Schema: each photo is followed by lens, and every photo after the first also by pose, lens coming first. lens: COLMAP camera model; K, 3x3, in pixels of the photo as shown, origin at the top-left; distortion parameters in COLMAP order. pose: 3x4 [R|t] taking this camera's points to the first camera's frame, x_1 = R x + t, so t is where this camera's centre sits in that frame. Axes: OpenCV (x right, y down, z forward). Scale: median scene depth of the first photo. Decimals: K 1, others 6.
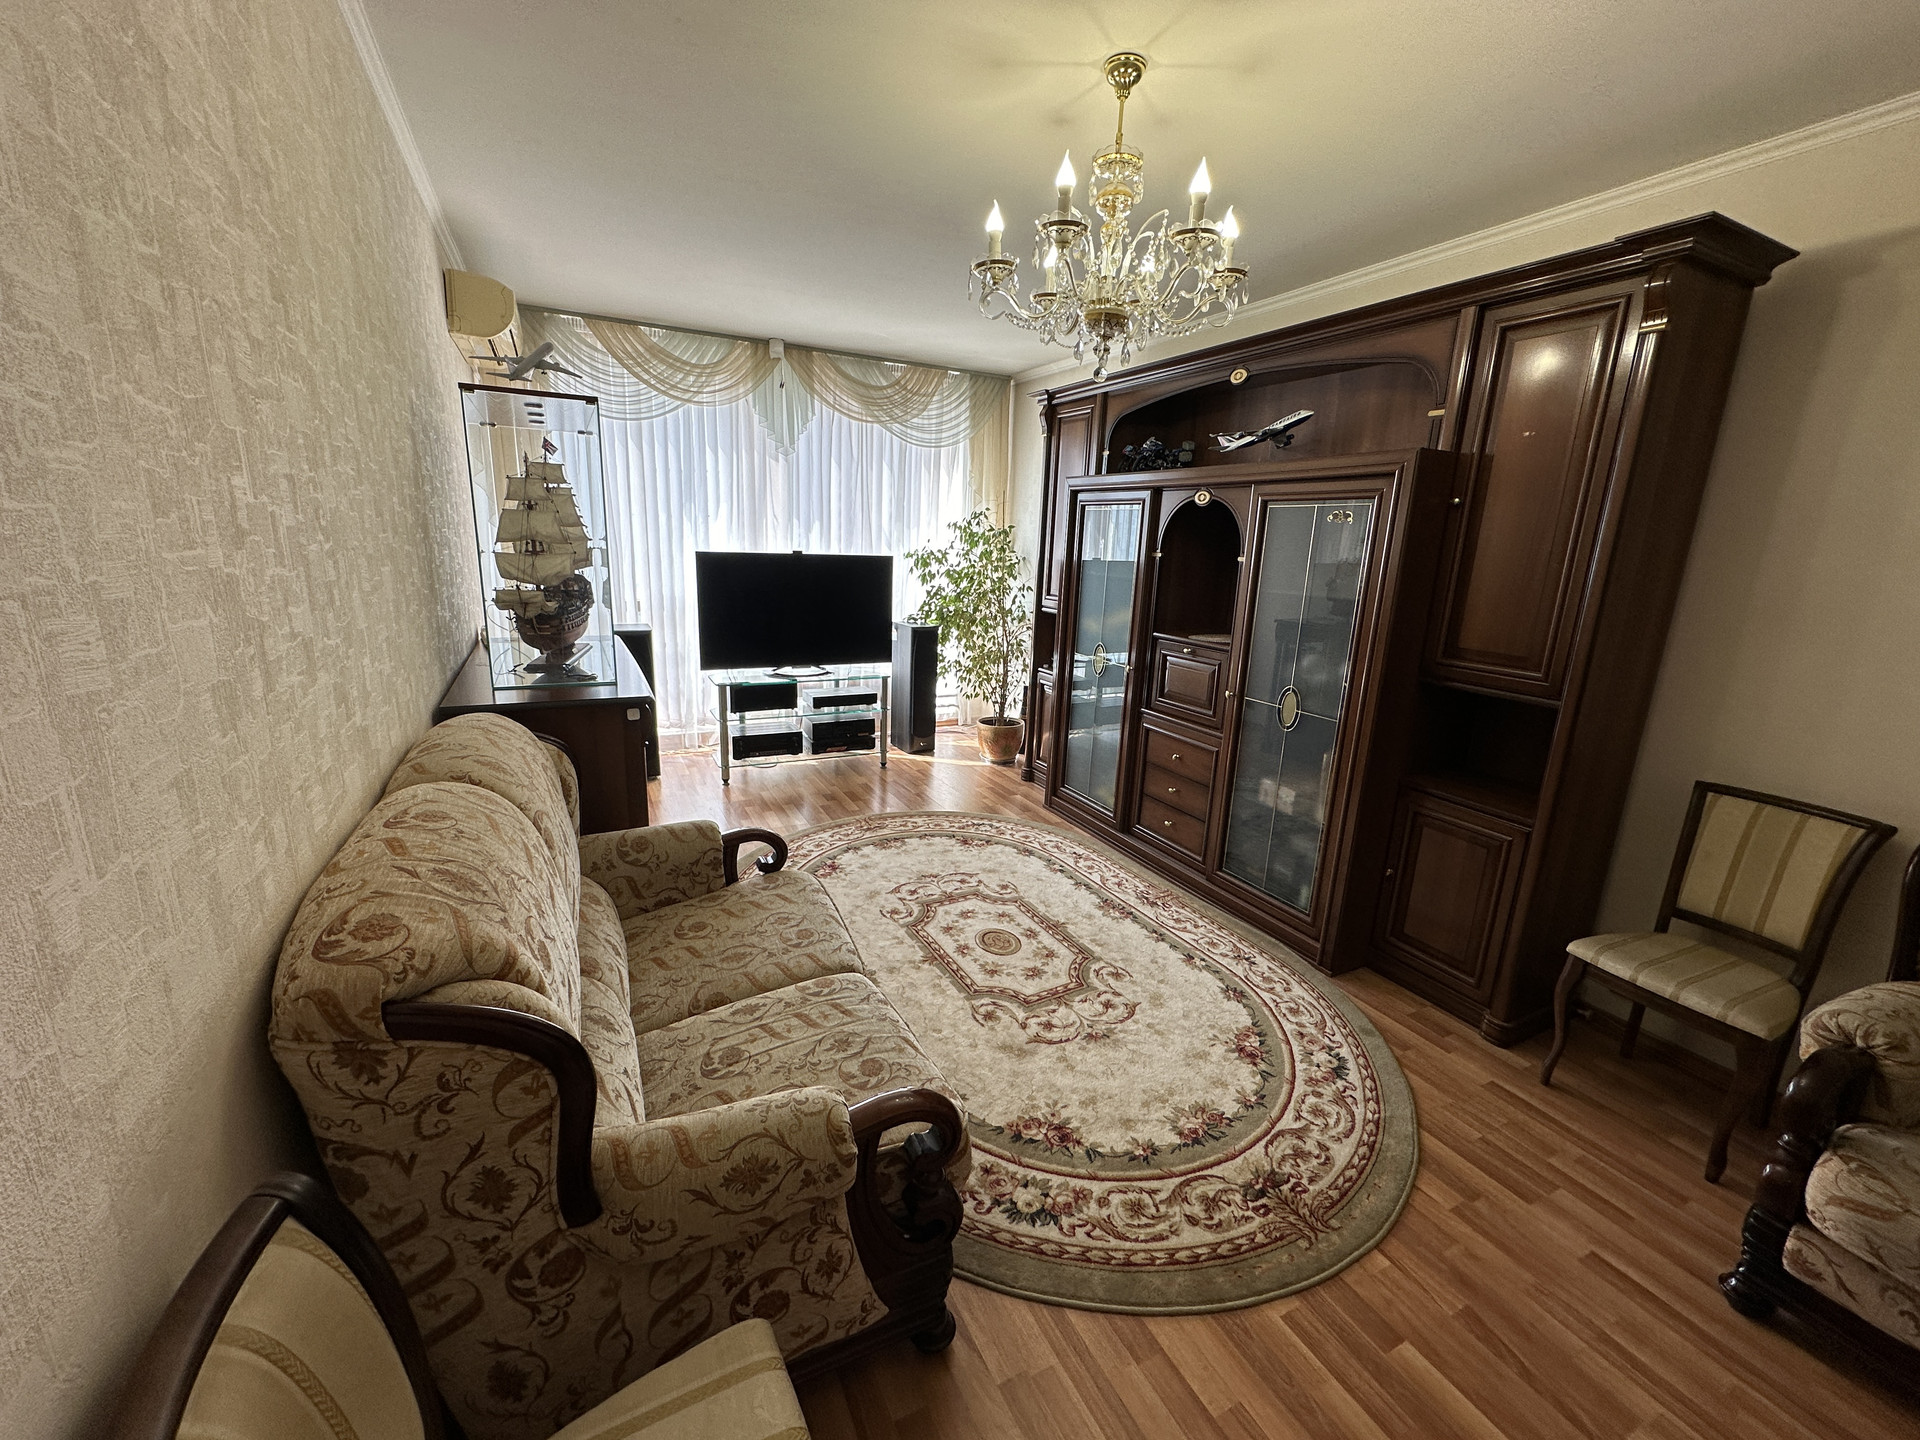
lens RADIAL K [[766.6, 0, 960.8], [0, 766.6, 723.4], [0, 0, 1]] dist [0.000445, -0.004494]
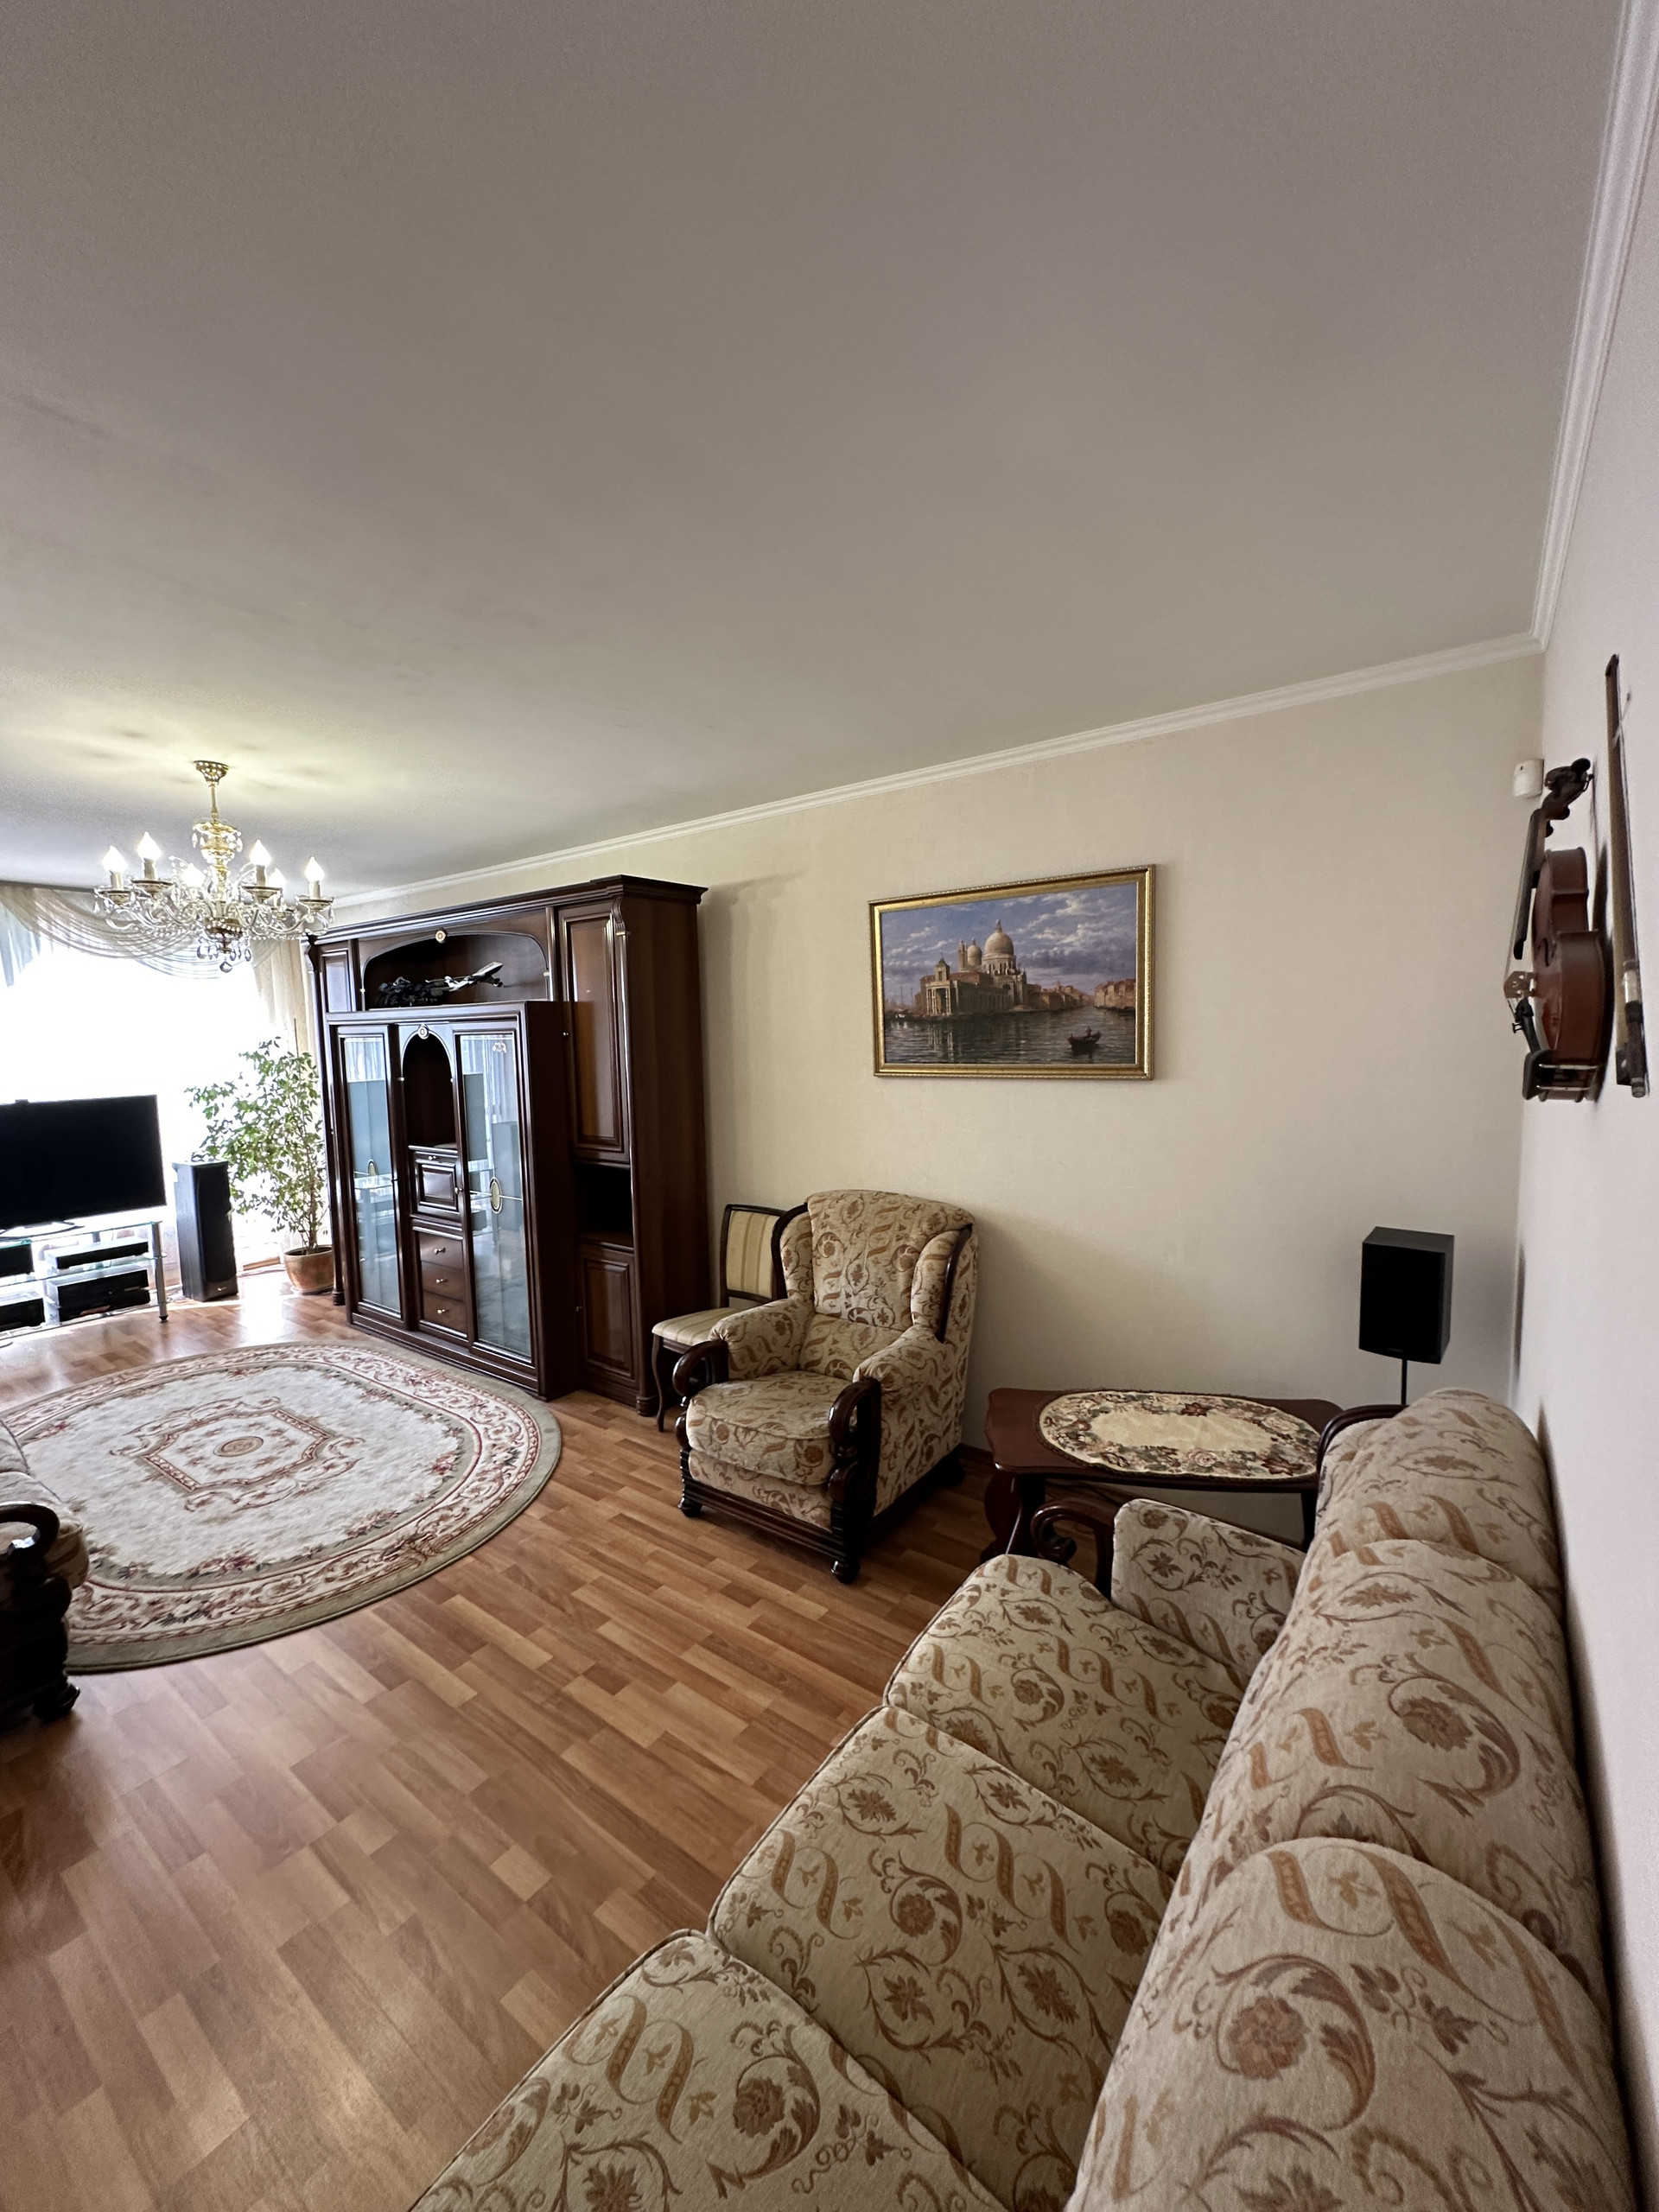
lens RADIAL K [[879.7, 0, 825.4], [0, 879.7, 1108.1], [0, 0, 1]] dist [-0.000393, 0.000157]
pose [[0.892363, -0.094411, 0.441332, 0.263383], [0.158701, 0.981065, -0.111017, 0.079460], [-0.422495, 0.169108, 0.890450, -0.492961]]
